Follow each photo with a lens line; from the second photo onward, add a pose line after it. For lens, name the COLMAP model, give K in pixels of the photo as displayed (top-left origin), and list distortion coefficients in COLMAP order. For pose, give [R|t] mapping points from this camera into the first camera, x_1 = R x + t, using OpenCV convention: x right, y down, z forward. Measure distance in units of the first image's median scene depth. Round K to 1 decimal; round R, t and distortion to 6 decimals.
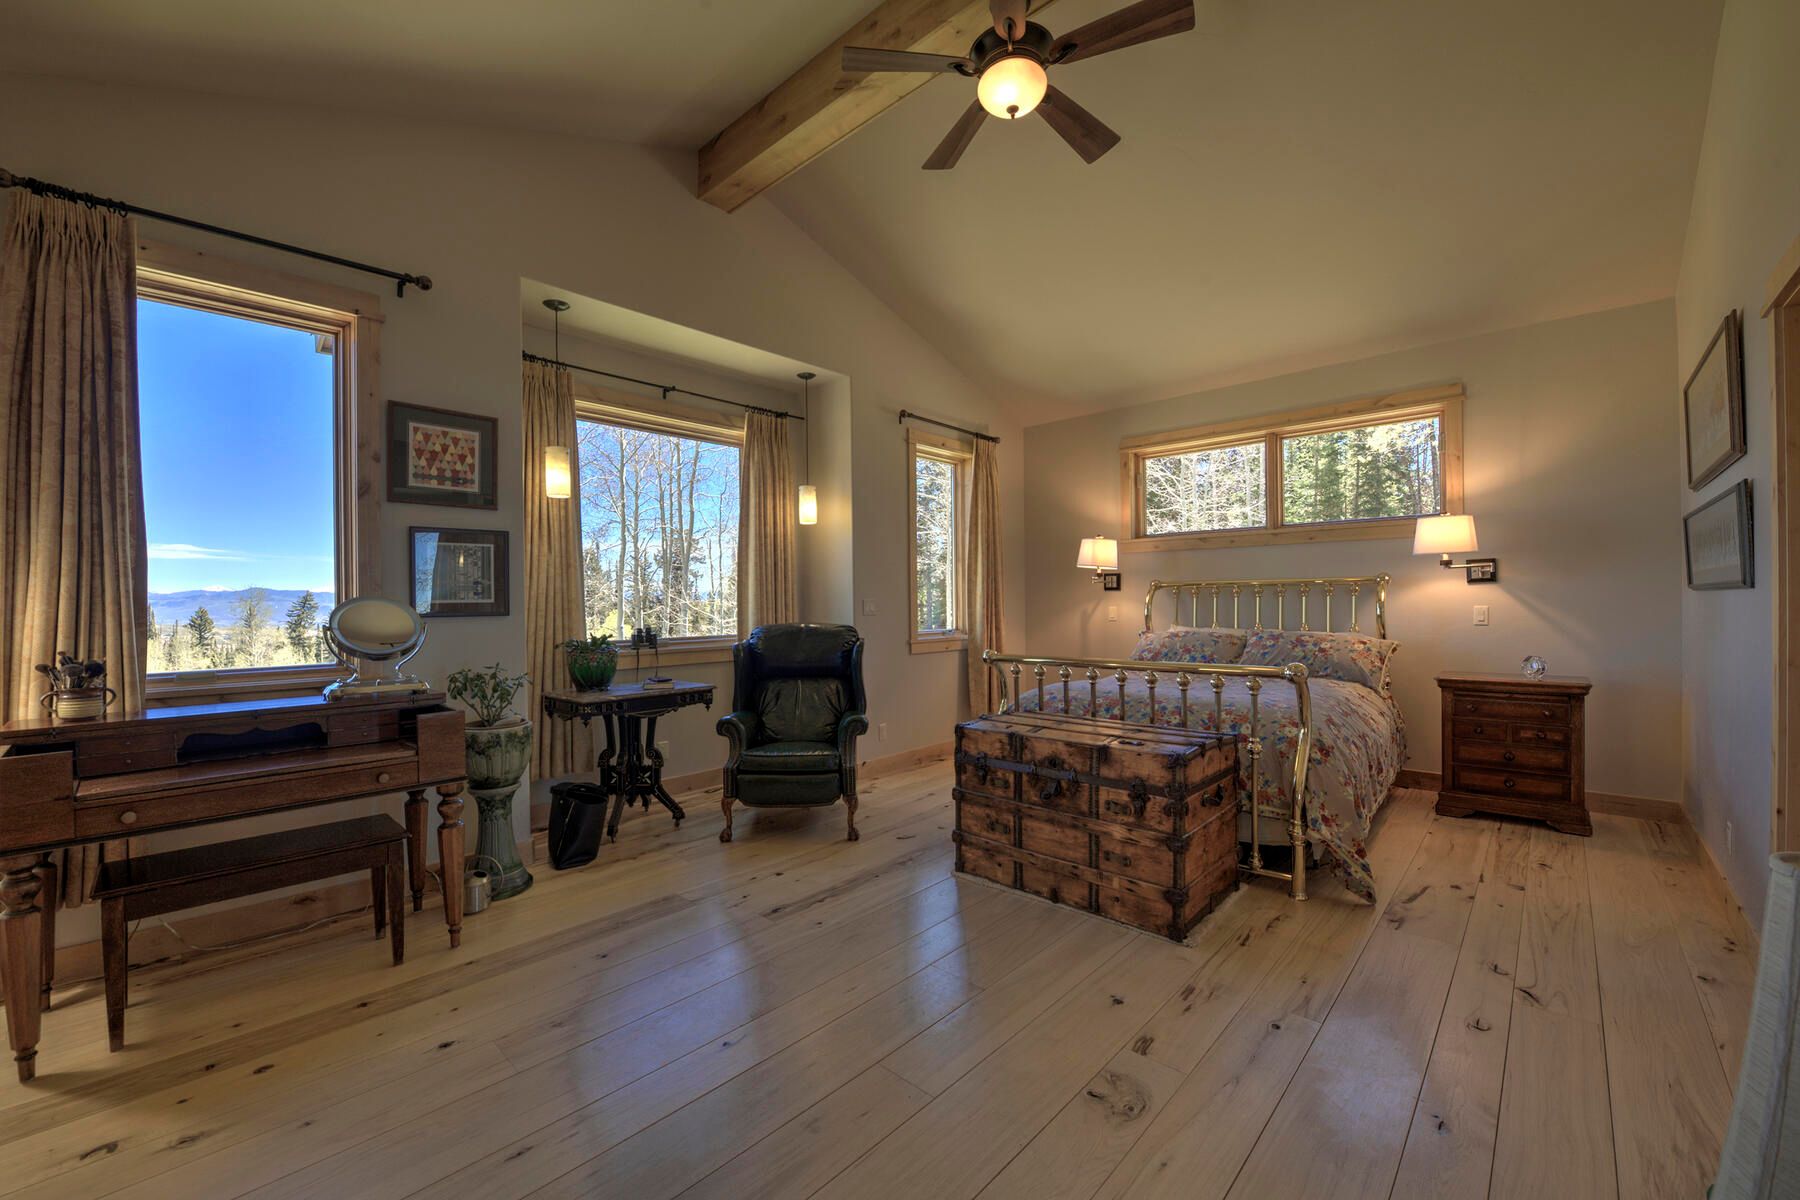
lens RADIAL K [[714.6, 0, 893.2], [0, 714.6, 599.5], [0, 0, 1]] dist [-0.017465, -0.002239]
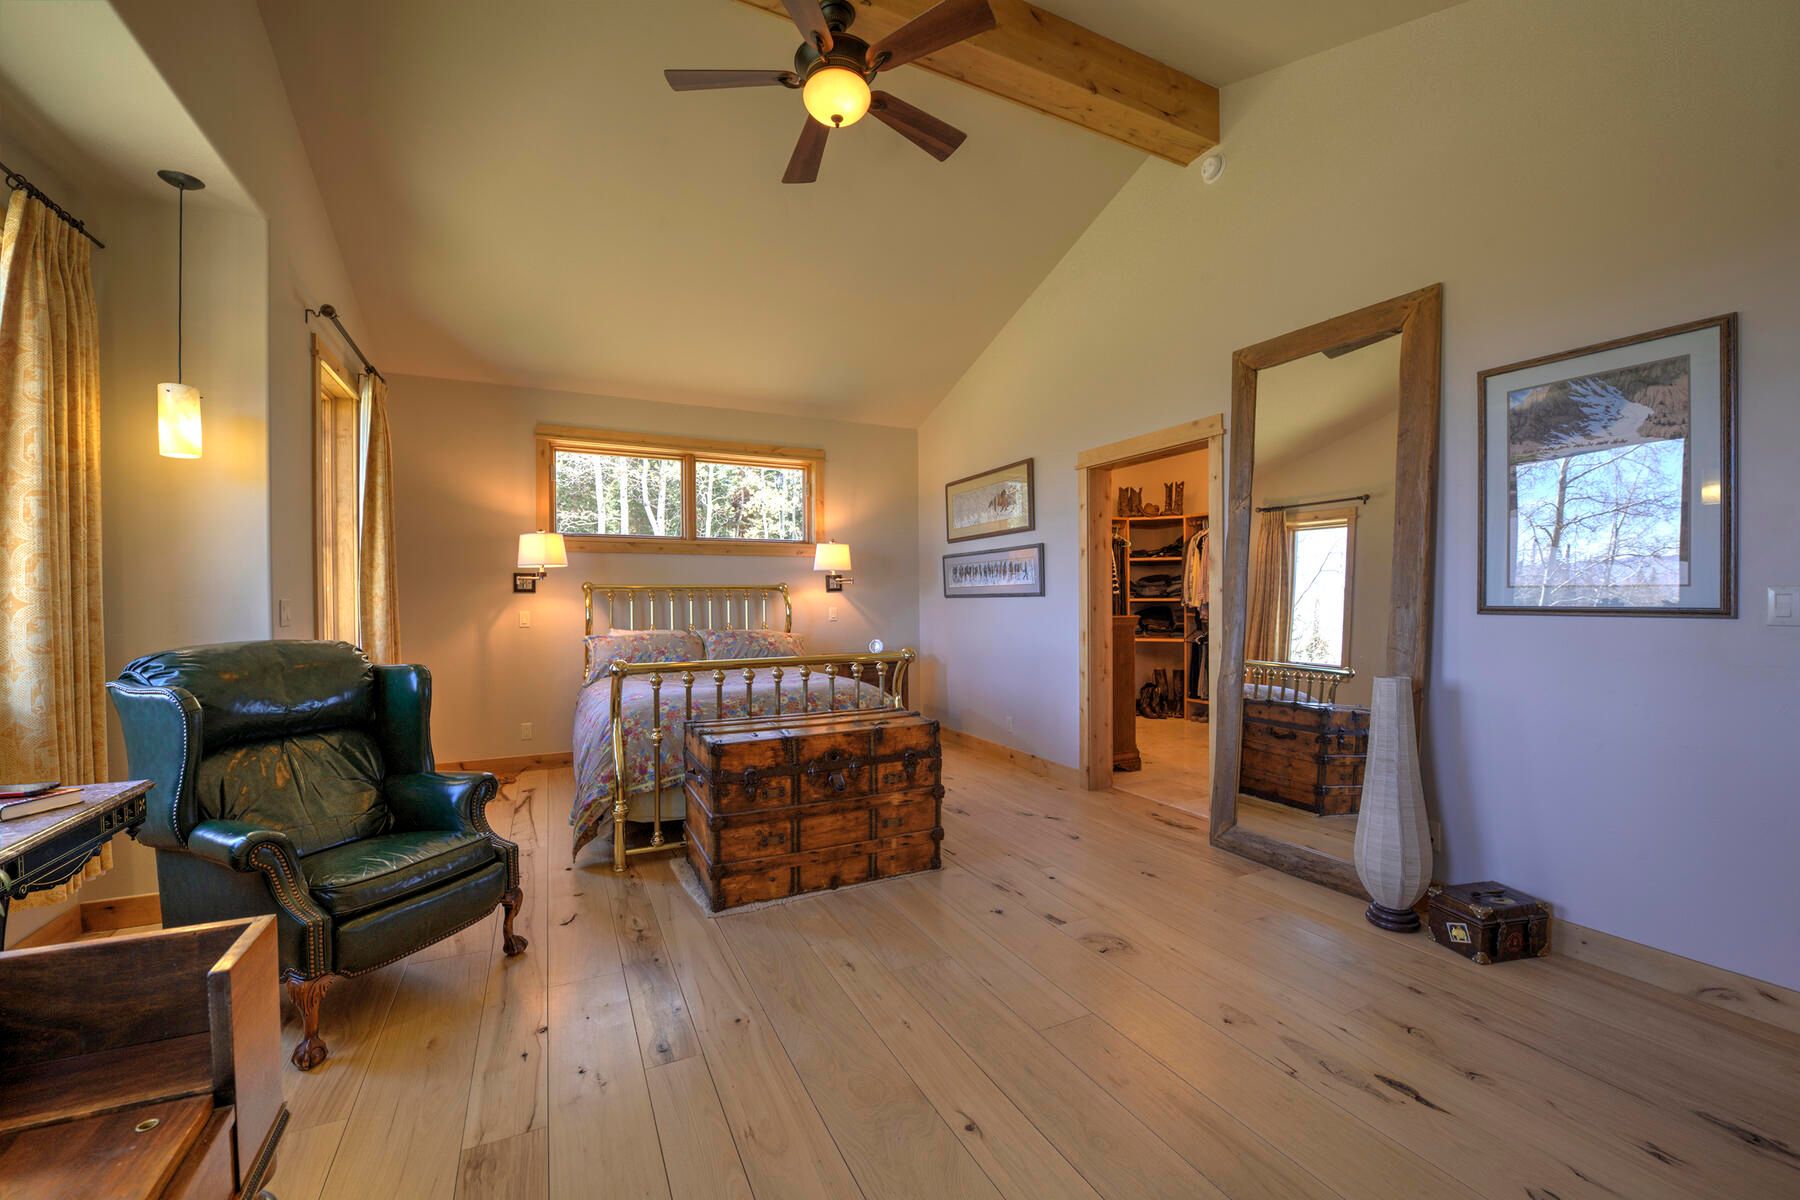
lens RADIAL K [[714.6, 0, 897.6], [0, 714.6, 602.0], [0, 0, 1]] dist [-0.017465, -0.002239]
pose [[0.345831, 0.005657, 0.938280, -0.677260], [0.001685, 0.999976, -0.006649, 0.010122], [-0.938295, 0.003880, 0.345813, 0.511187]]
